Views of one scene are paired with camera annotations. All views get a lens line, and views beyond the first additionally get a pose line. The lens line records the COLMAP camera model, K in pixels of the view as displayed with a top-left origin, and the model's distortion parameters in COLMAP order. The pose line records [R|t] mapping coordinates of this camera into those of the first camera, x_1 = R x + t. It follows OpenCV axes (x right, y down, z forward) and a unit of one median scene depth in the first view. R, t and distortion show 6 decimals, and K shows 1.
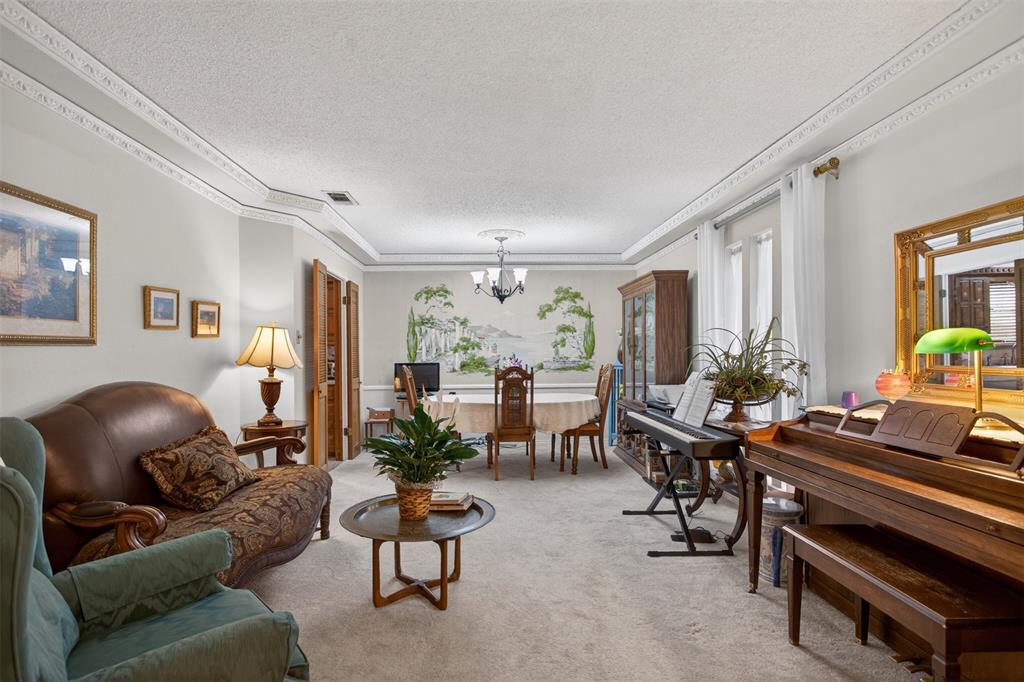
lens RADIAL K [[486.7, 0, 510.2], [0, 486.7, 350.1], [0, 0, 1]] dist [-0.003415, 0.001398]
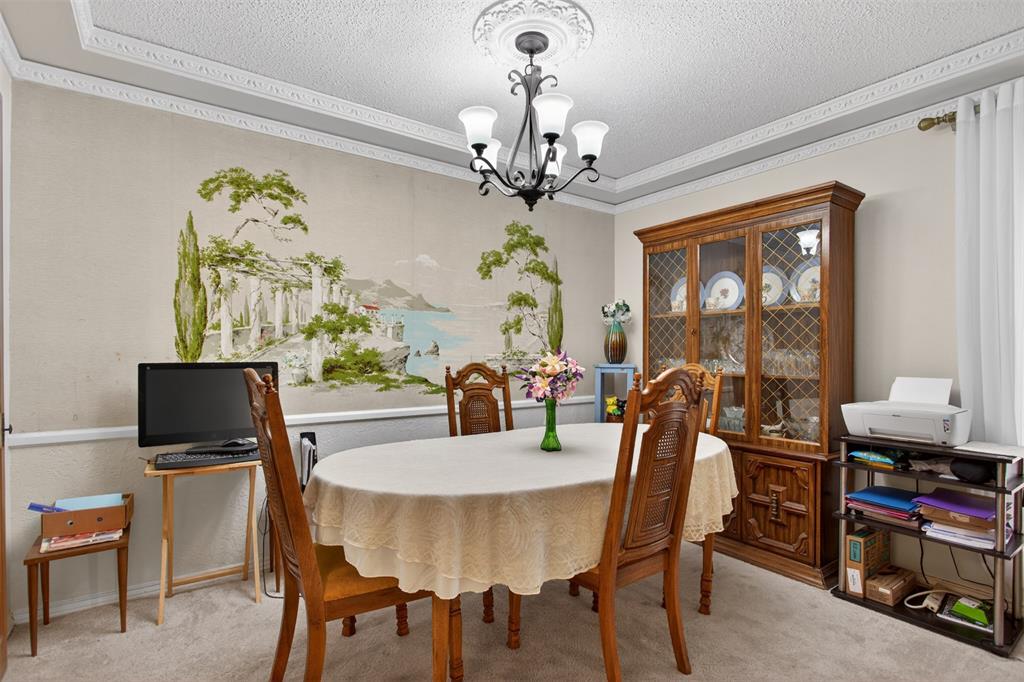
lens RADIAL K [[486.7, 0, 501.9], [0, 486.7, 352.9], [0, 0, 1]] dist [-0.003415, 0.001398]
pose [[0.835160, 0.010374, 0.549910, -0.206396], [-0.012113, 0.999927, -0.000466, 0.016028], [-0.549874, -0.006272, 0.835224, 0.554379]]
